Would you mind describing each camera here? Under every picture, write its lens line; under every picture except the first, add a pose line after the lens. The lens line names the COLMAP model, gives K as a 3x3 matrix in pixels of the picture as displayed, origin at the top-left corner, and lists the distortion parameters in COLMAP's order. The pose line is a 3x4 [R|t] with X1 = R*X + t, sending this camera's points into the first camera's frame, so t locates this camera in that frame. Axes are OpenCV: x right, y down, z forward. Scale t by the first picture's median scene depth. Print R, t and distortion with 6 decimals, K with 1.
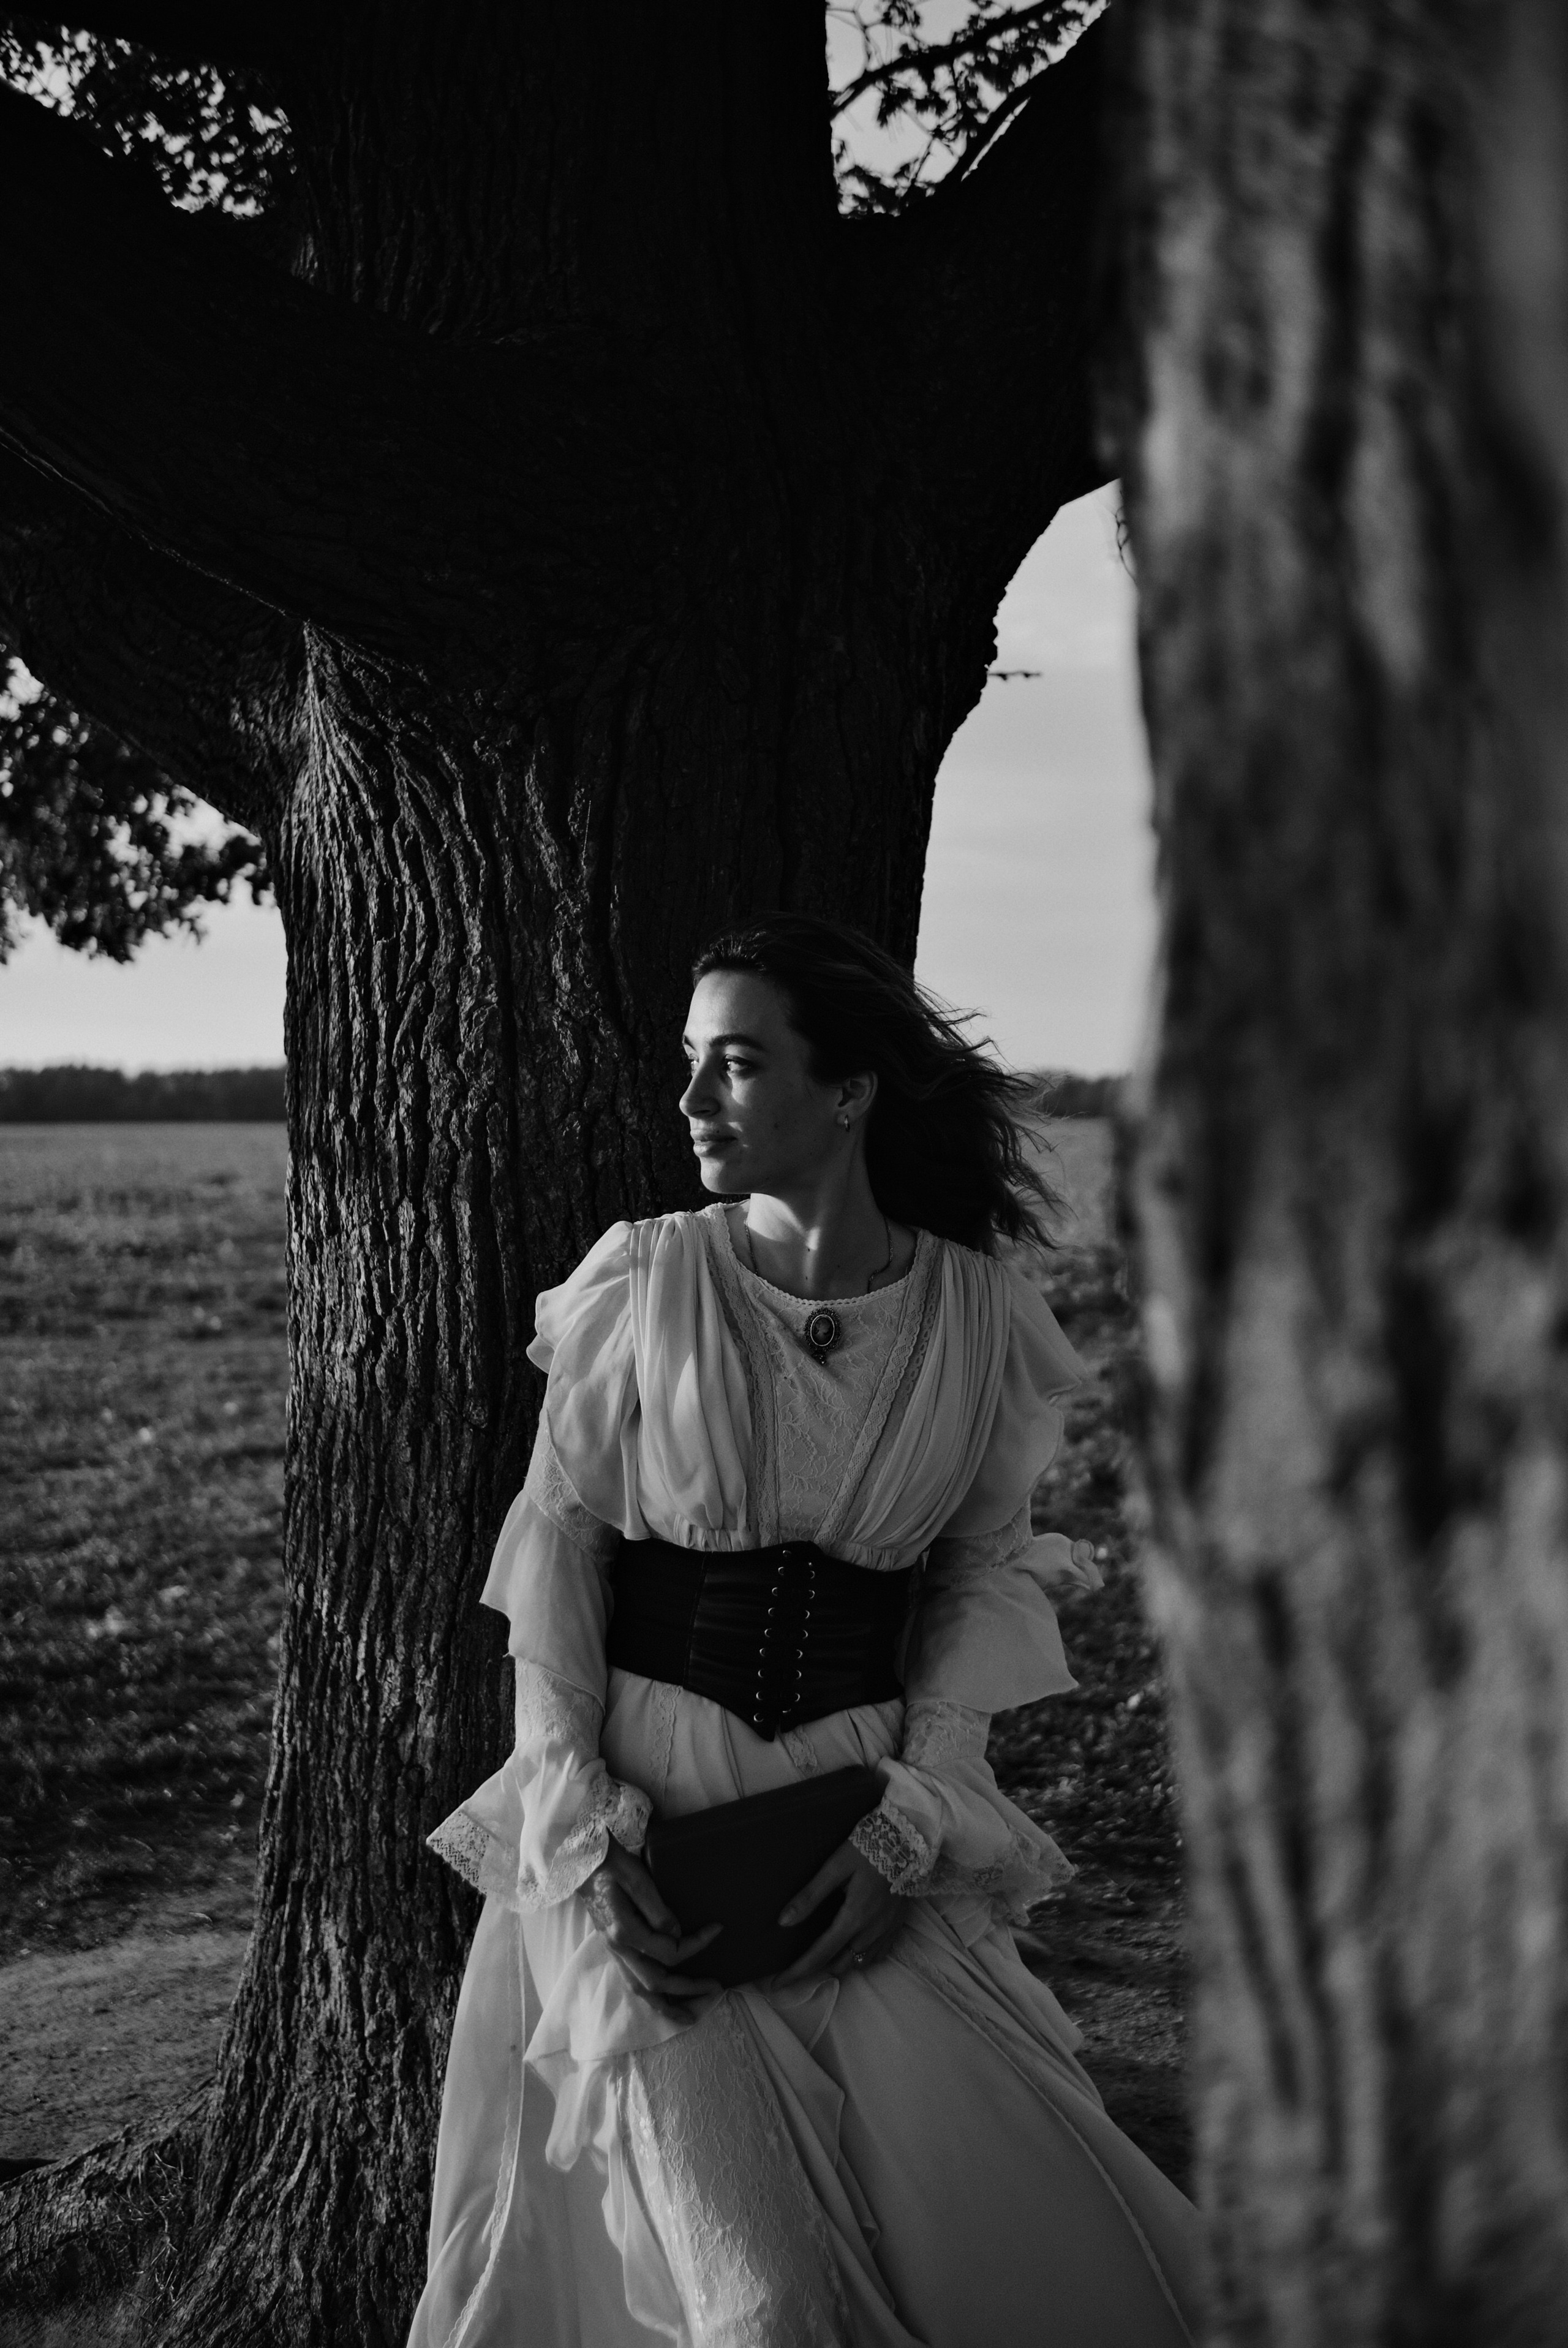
lens RADIAL K [[2244.4, 0, 788.3], [0, 2244.4, 1122.8], [0, 0, 1]] dist [-0.145655, 0.164304]
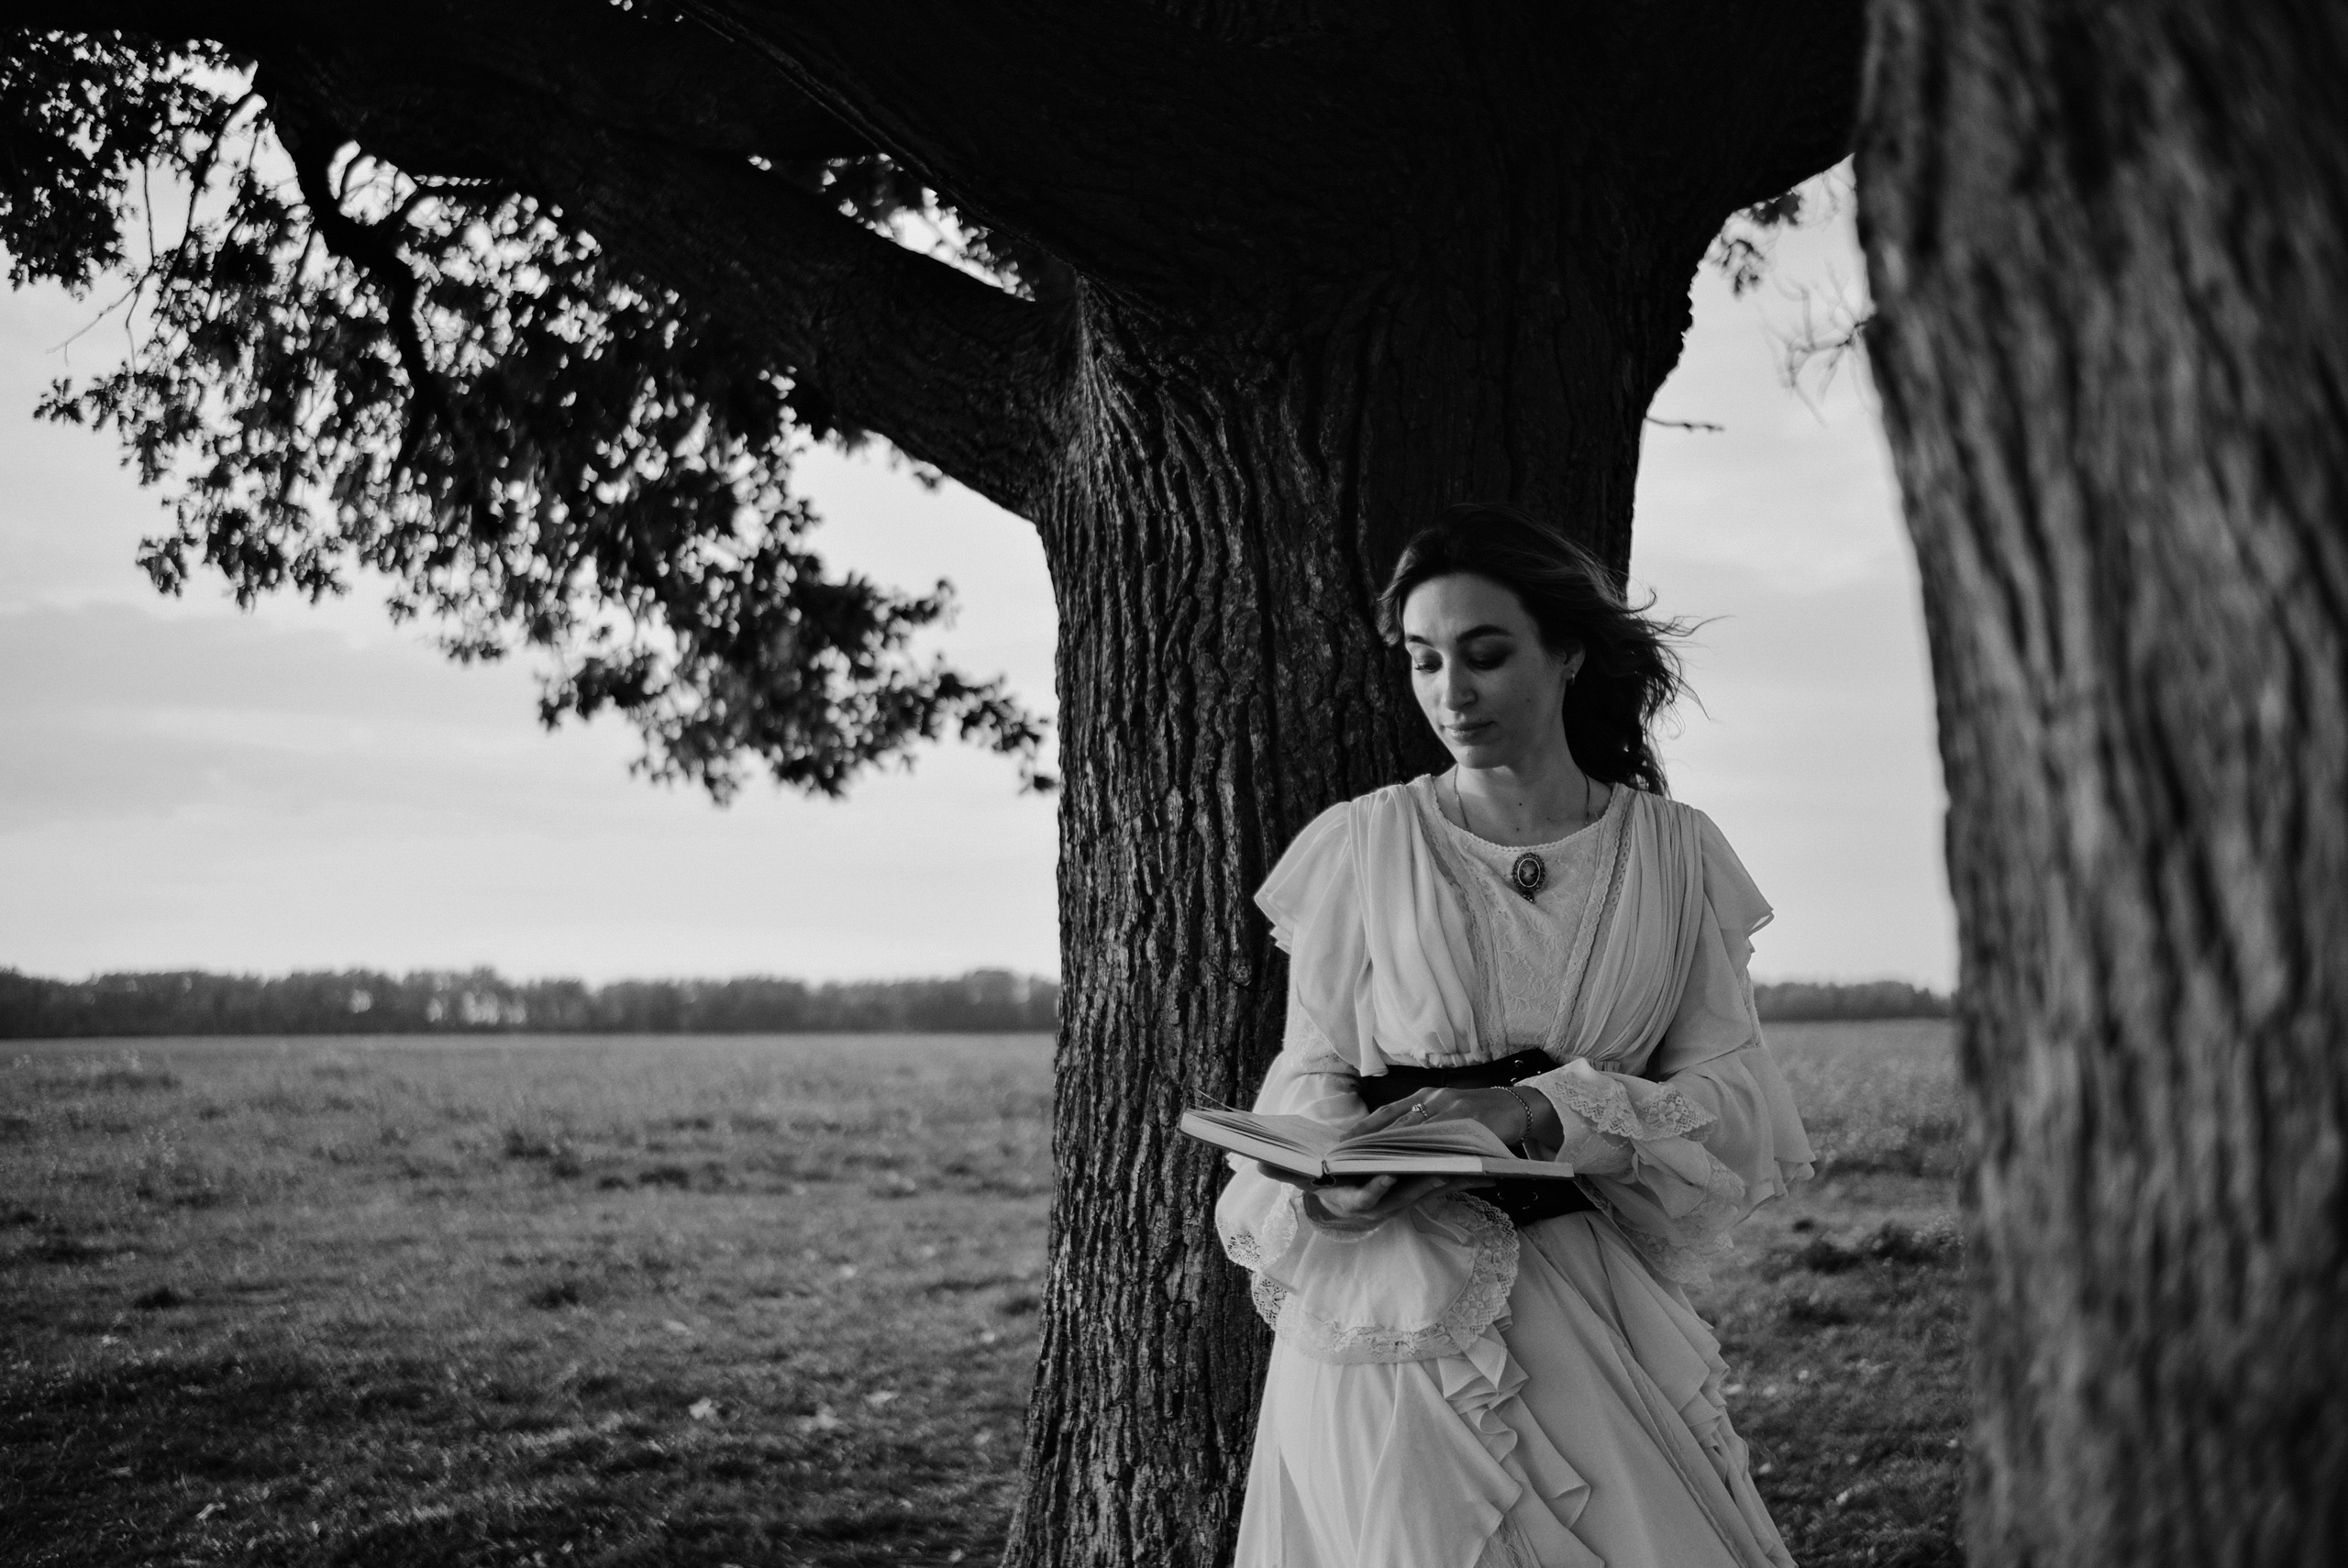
lens RADIAL K [[2244.2, 0, 1174.0], [0, 2244.2, 784.0], [0, 0, 1]] dist [-0.145655, 0.164304]
pose [[0.991940, -0.016686, -0.125606, -0.030588], [0.001963, 0.993196, -0.116440, 0.161403], [0.126694, 0.115255, 0.985223, -0.101588]]
